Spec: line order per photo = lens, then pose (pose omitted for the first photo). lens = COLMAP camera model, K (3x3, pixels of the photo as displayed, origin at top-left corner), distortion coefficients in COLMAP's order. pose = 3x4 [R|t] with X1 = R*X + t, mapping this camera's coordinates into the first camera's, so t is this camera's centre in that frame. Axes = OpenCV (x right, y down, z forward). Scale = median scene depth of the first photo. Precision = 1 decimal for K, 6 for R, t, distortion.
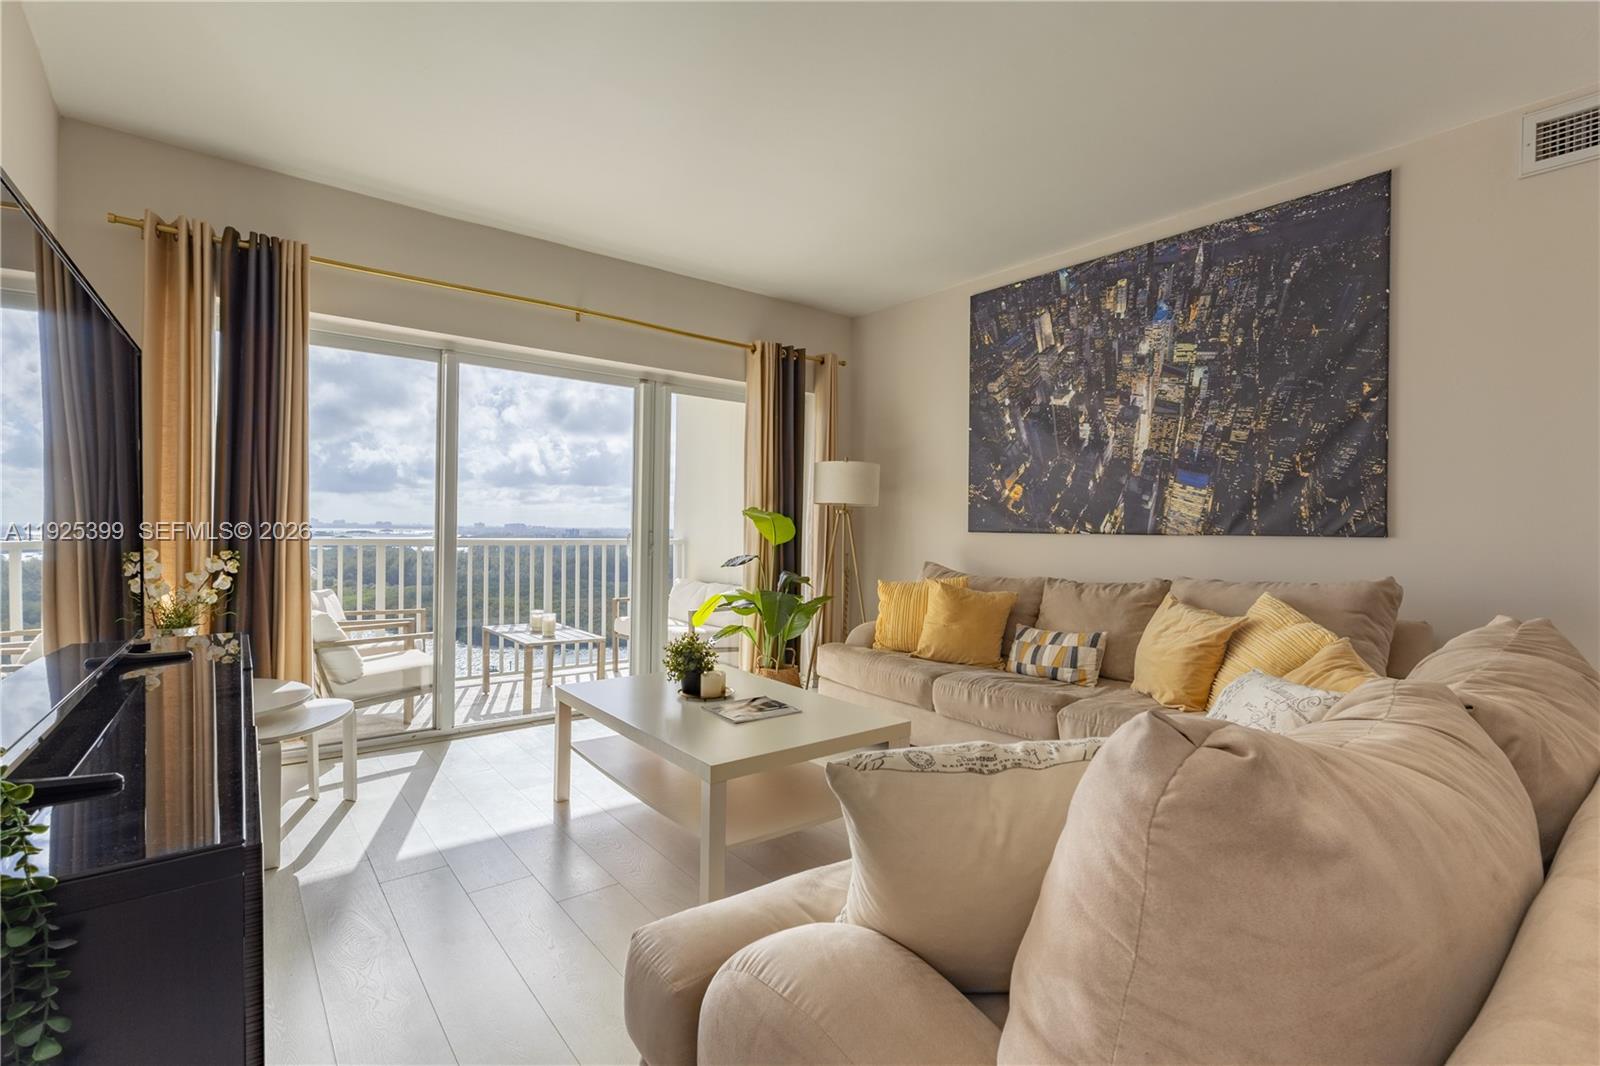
lens RADIAL K [[732.2, 0, 804.3], [0, 732.2, 534.7], [0, 0, 1]] dist [0.006123, 0.000710]
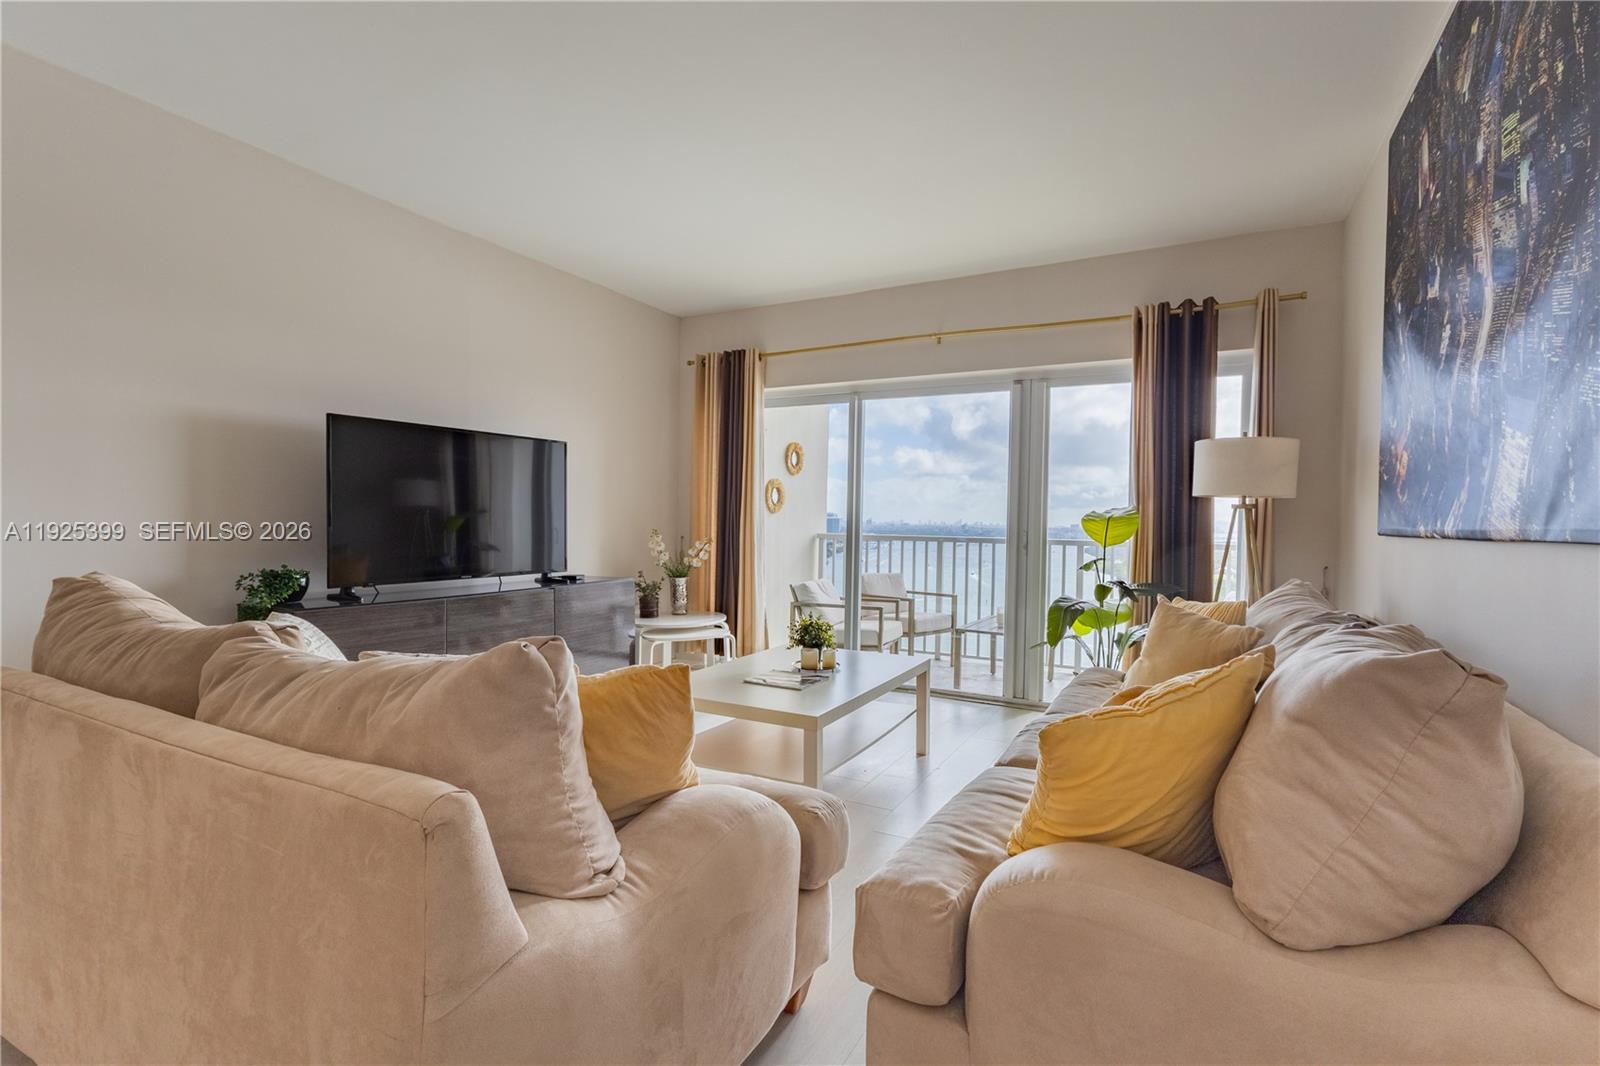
lens RADIAL K [[732.2, 0, 801.5], [0, 732.2, 532.8], [0, 0, 1]] dist [0.006123, 0.000710]
pose [[0.398892, 0.009210, -0.916952, 0.643611], [-0.020383, 0.999792, 0.001175, 0.002231], [0.916771, 0.018221, 0.398997, 0.361588]]
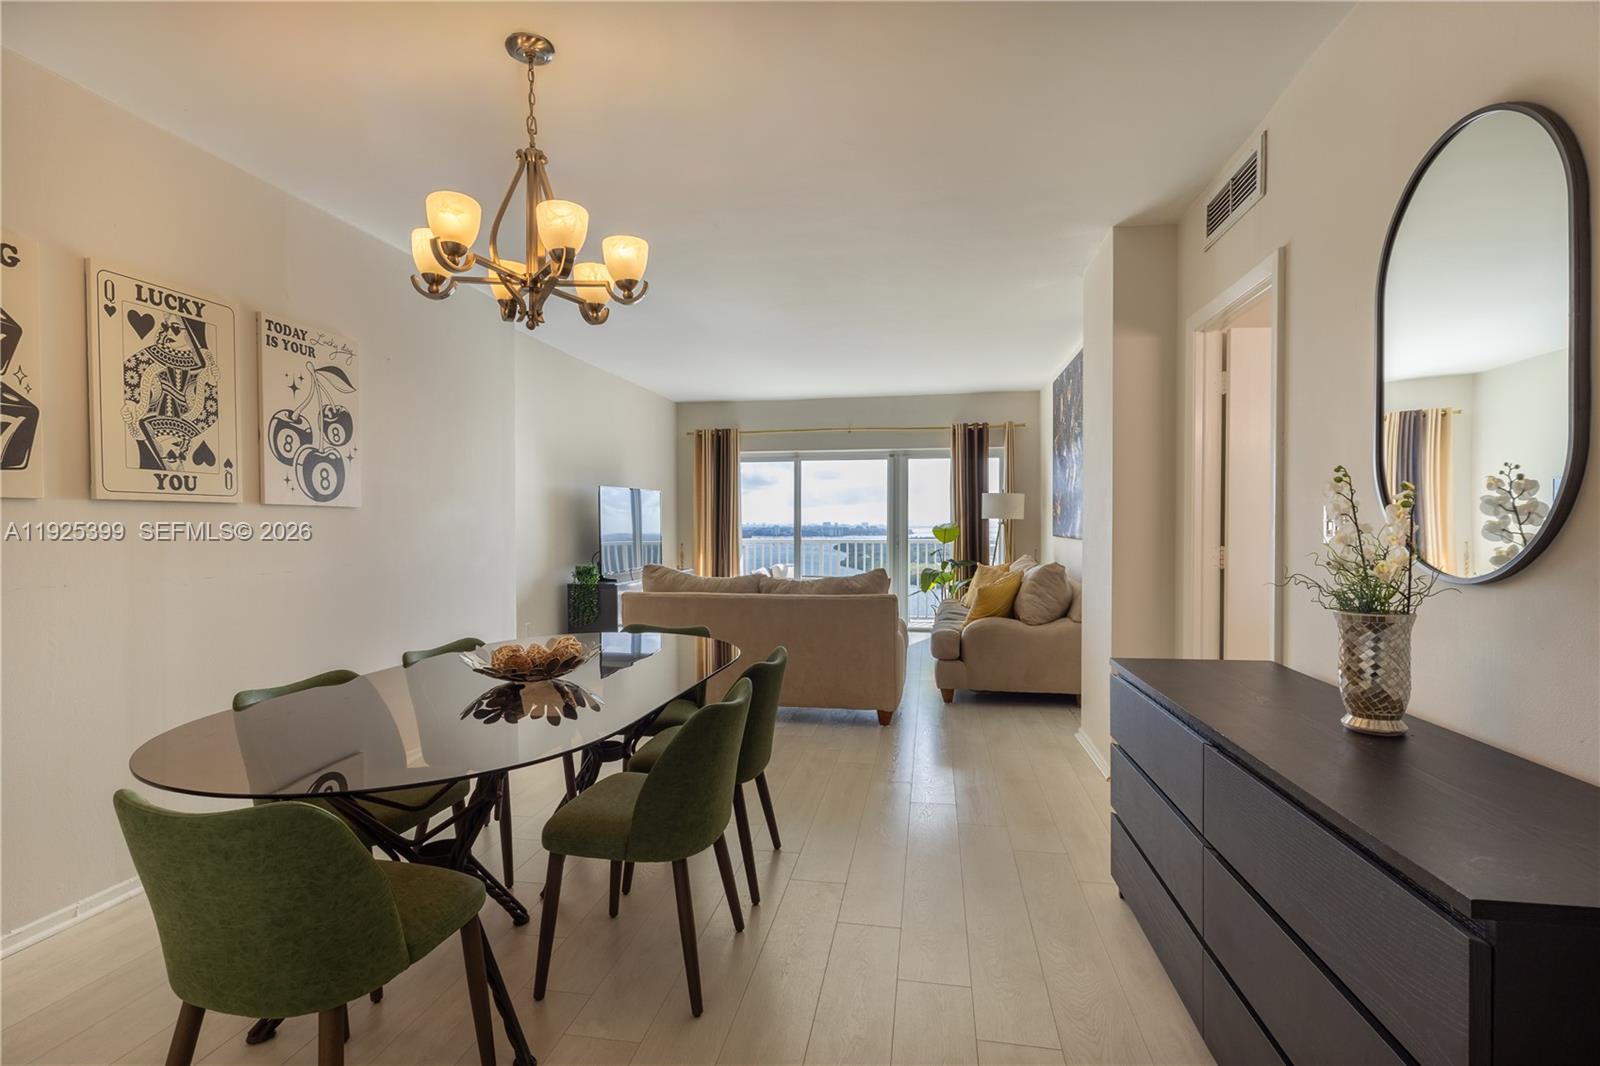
lens RADIAL K [[732.2, 0, 805.8], [0, 732.2, 538.9], [0, 0, 1]] dist [0.006123, 0.000710]
pose [[0.665645, 0.000194, -0.746269, 1.119347], [0.004387, 0.999982, 0.004174, -0.007848], [0.746256, -0.006052, 0.665632, -0.436655]]
